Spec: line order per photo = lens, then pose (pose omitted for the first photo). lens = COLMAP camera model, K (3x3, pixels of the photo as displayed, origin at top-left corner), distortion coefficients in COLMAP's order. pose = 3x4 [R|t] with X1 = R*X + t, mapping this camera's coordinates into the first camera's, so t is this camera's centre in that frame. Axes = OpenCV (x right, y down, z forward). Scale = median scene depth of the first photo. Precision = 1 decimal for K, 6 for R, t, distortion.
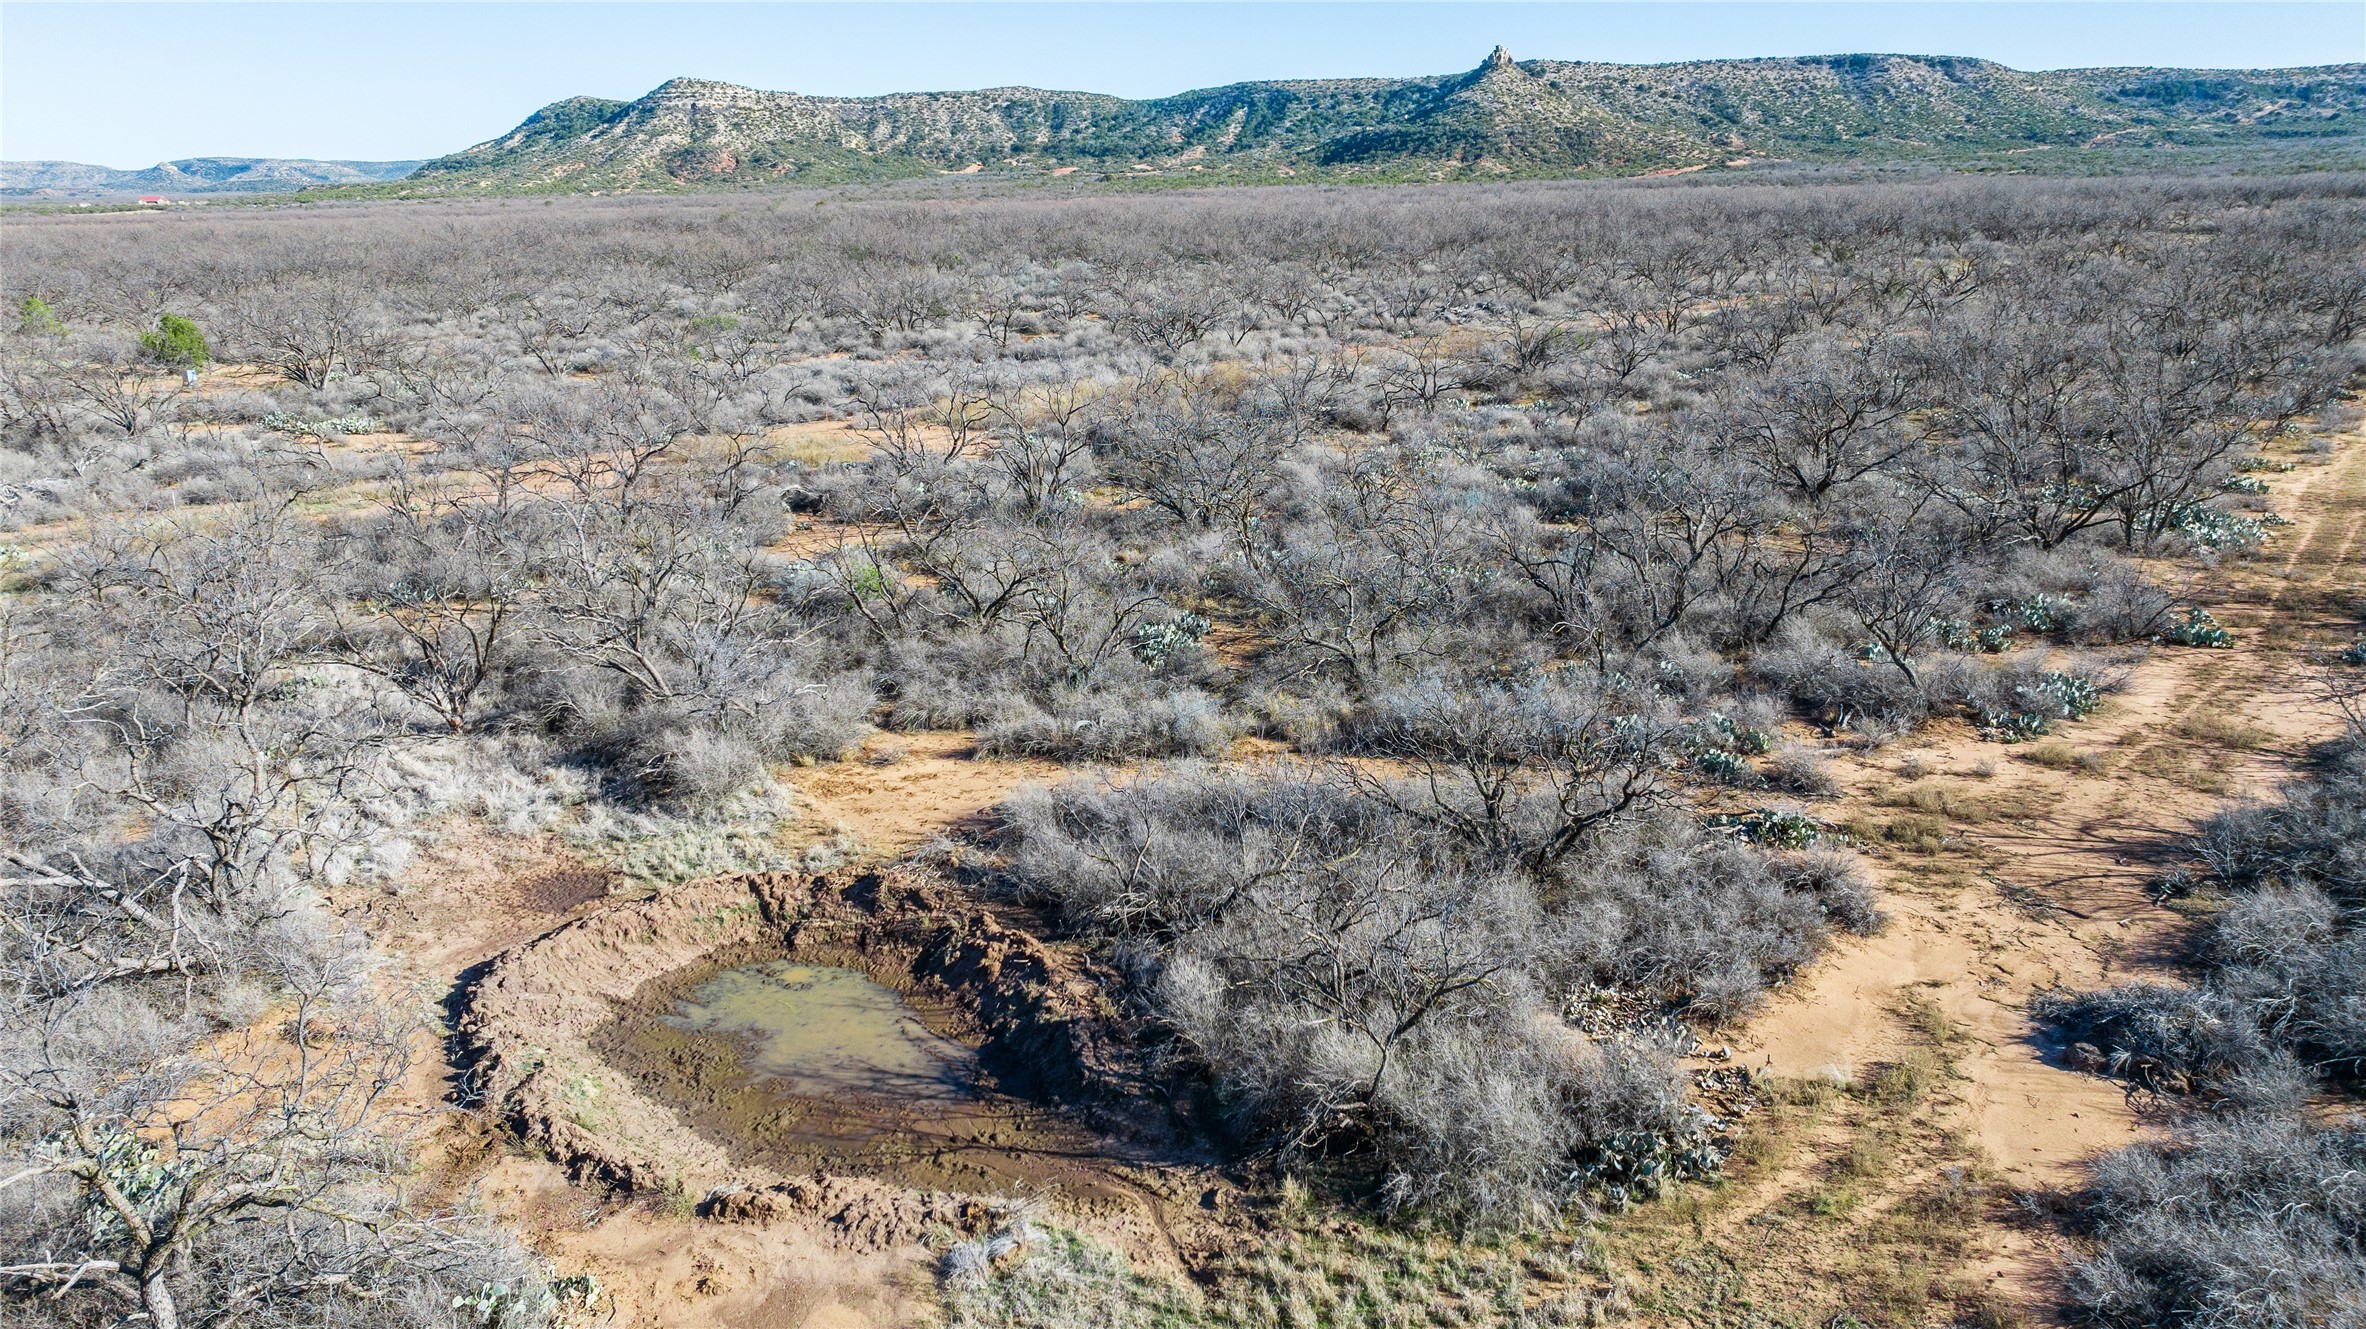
lens RADIAL K [[1694.6, 0, 1190.7], [0, 1694.6, 666.7], [0, 0, 1]] dist [-0.031705, 0.025946]
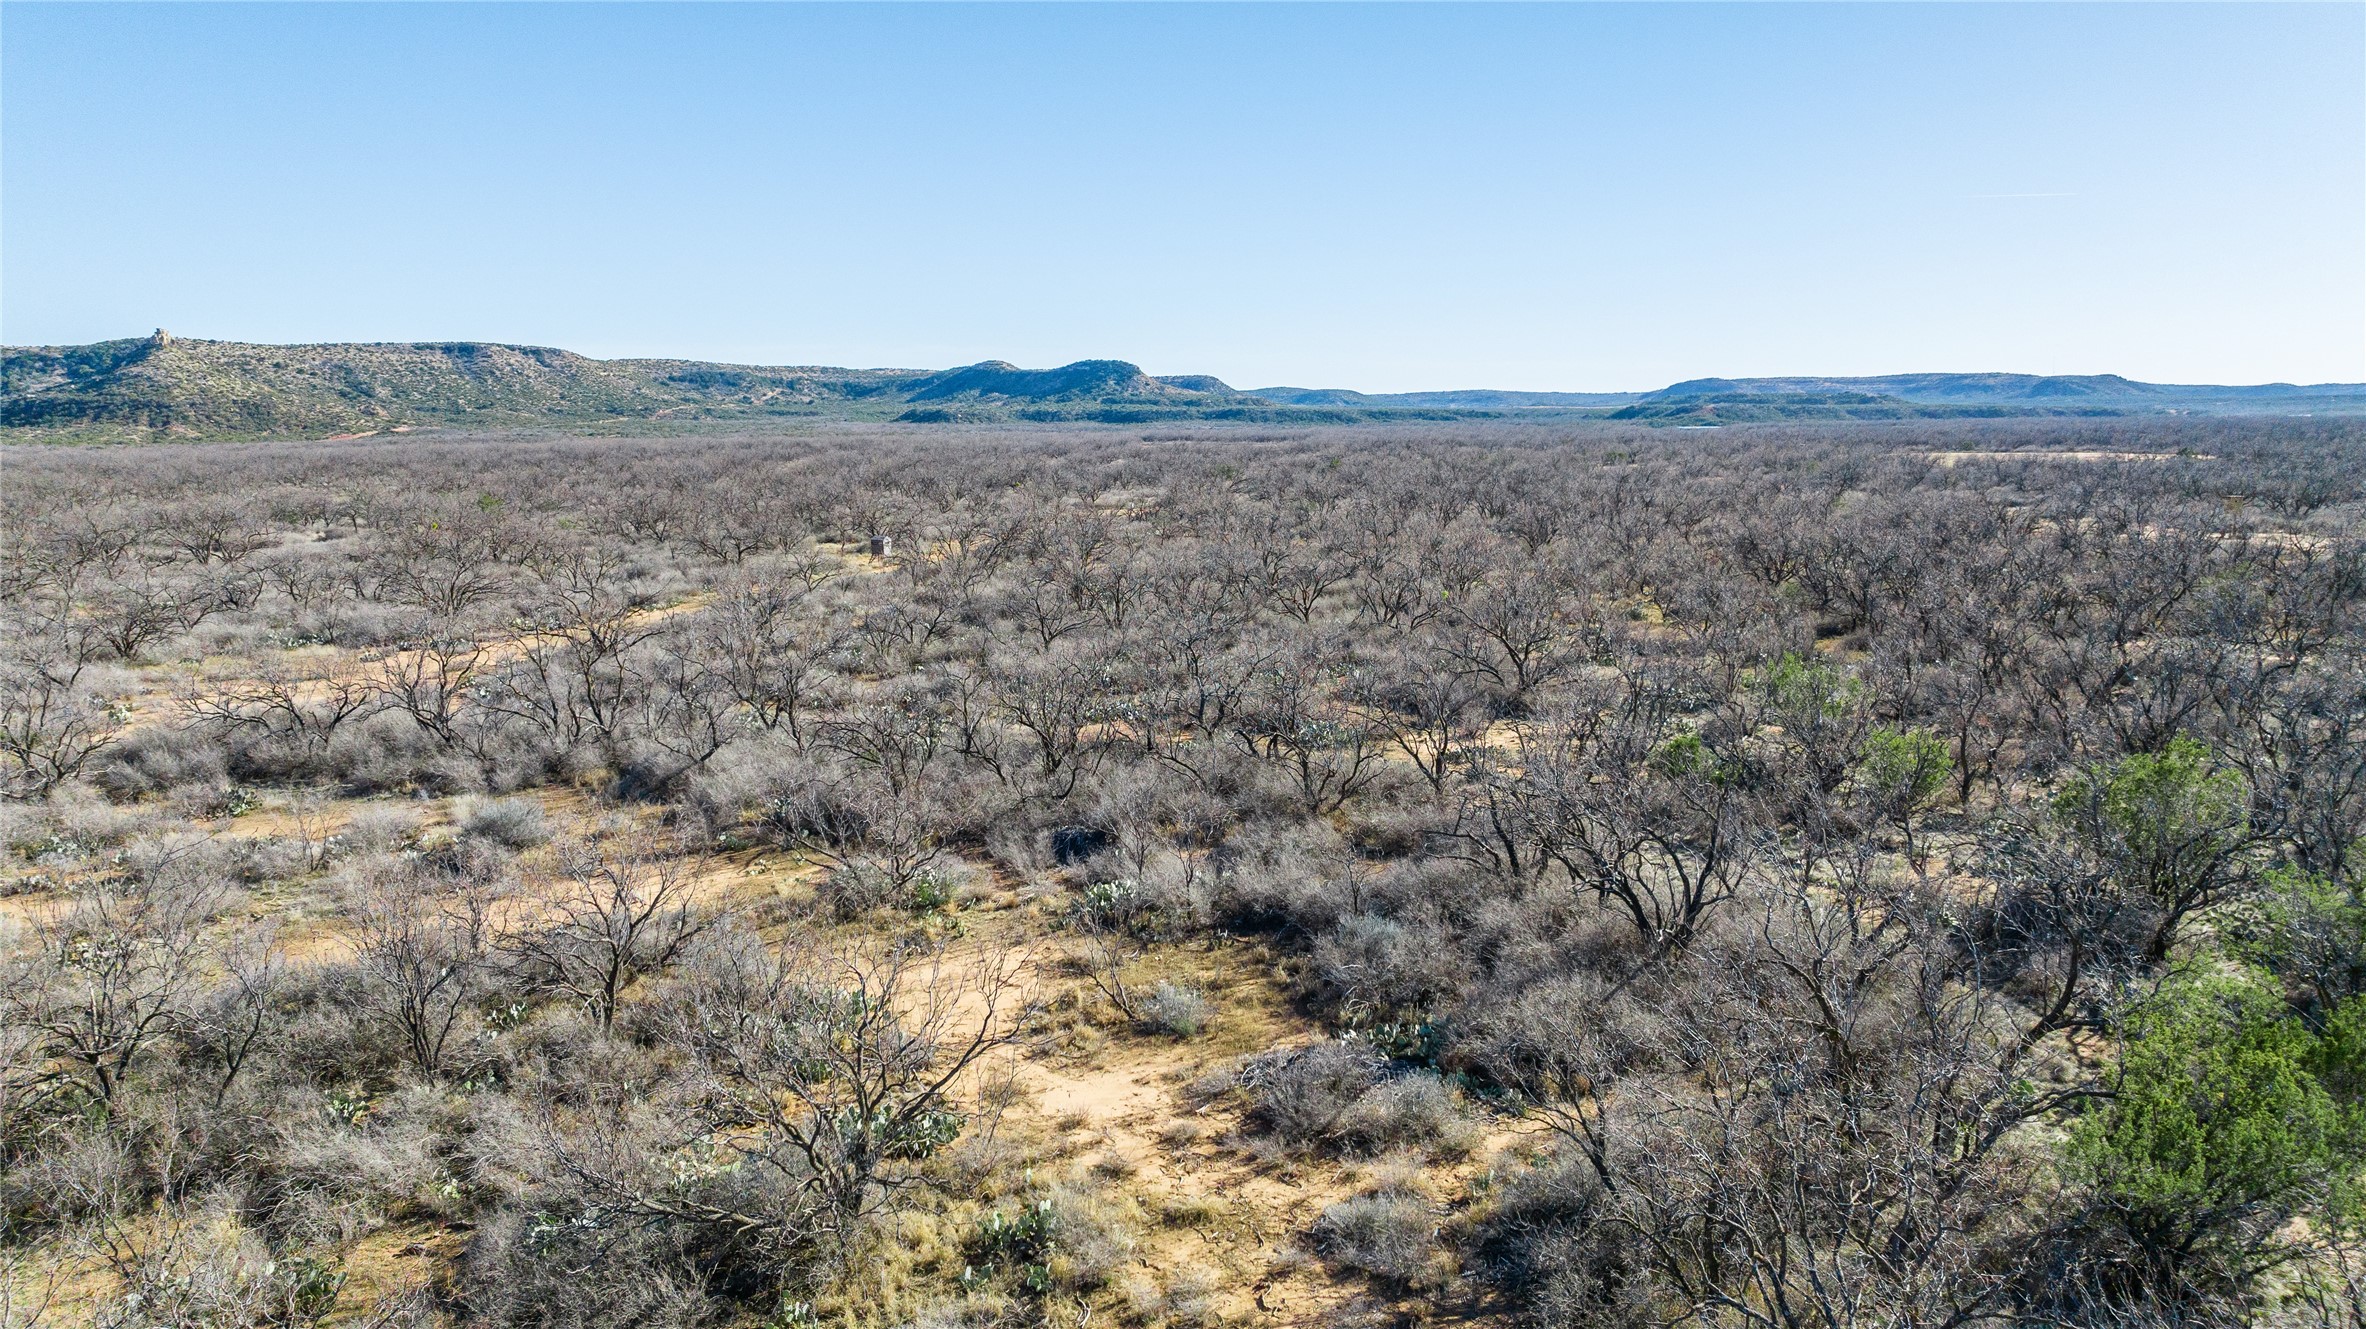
lens RADIAL K [[1673.0, 0, 1193.4], [0, 1673.0, 659.8], [0, 0, 1]] dist [-0.047141, 0.043843]
pose [[0.706622, -0.085719, 0.702380, -0.096213], [0.192071, 0.978602, -0.073802, 0.051003], [-0.681024, 0.187057, 0.707966, -0.169624]]
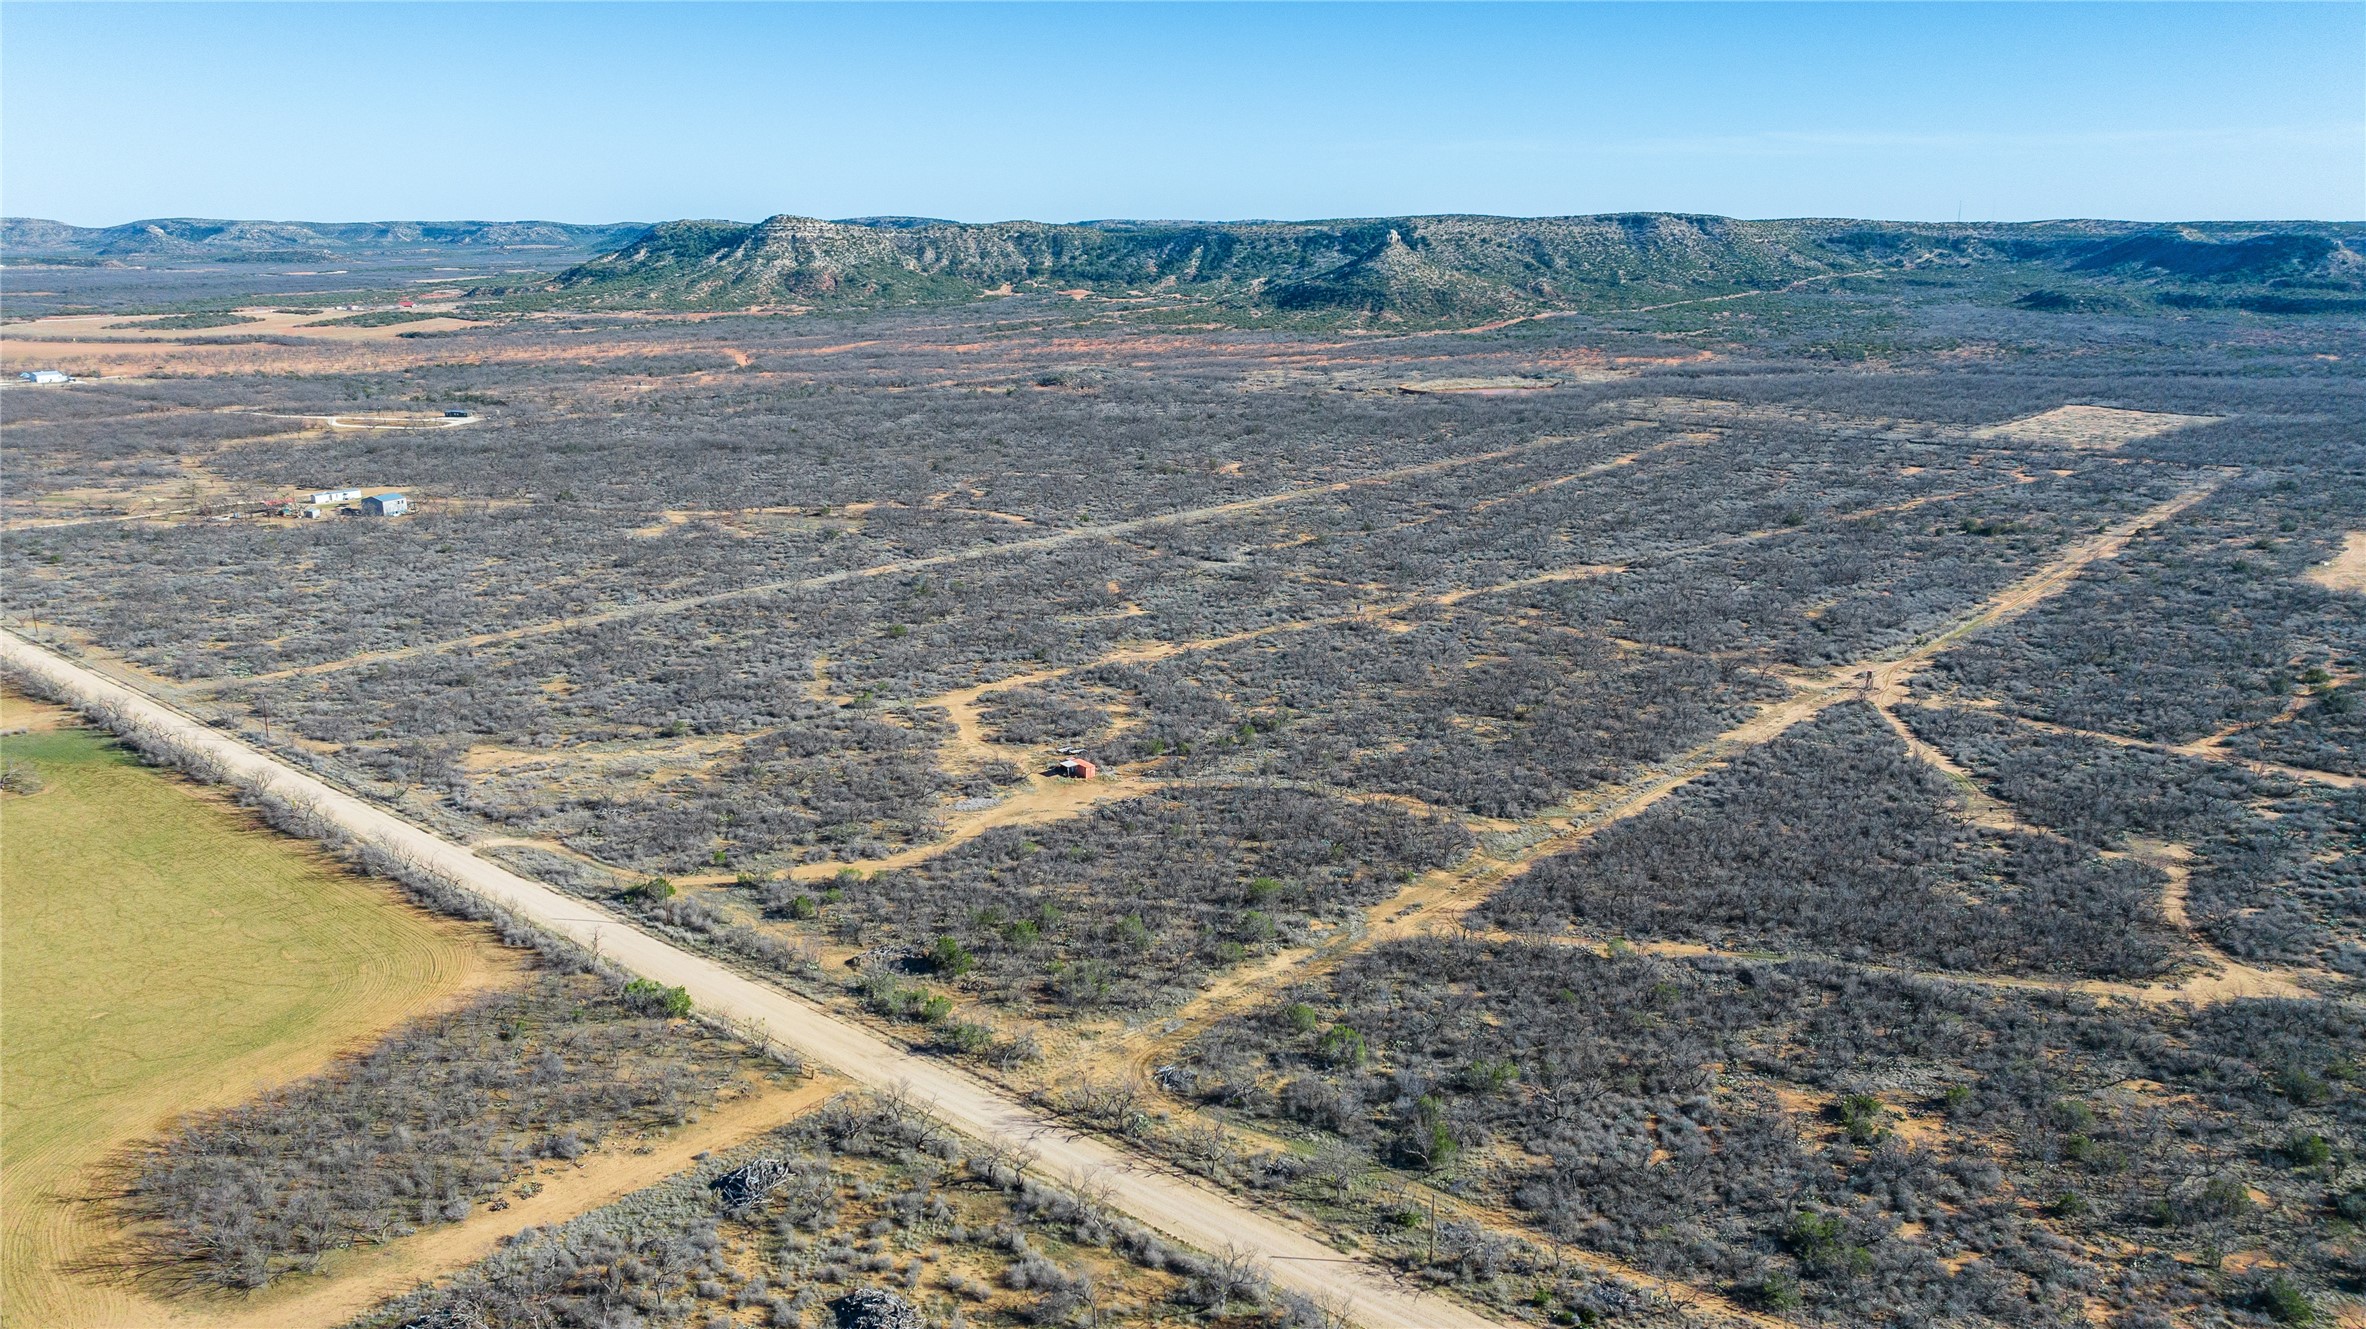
lens RADIAL K [[1680.3, 0, 1183.0], [0, 1680.3, 664.5], [0, 0, 1]] dist [-0.012522, -0.001892]
pose [[0.997054, -0.000580, 0.076705, -0.092343], [0.002813, 0.999575, -0.029010, 0.051742], [-0.076656, 0.029140, 0.996632, -0.369756]]
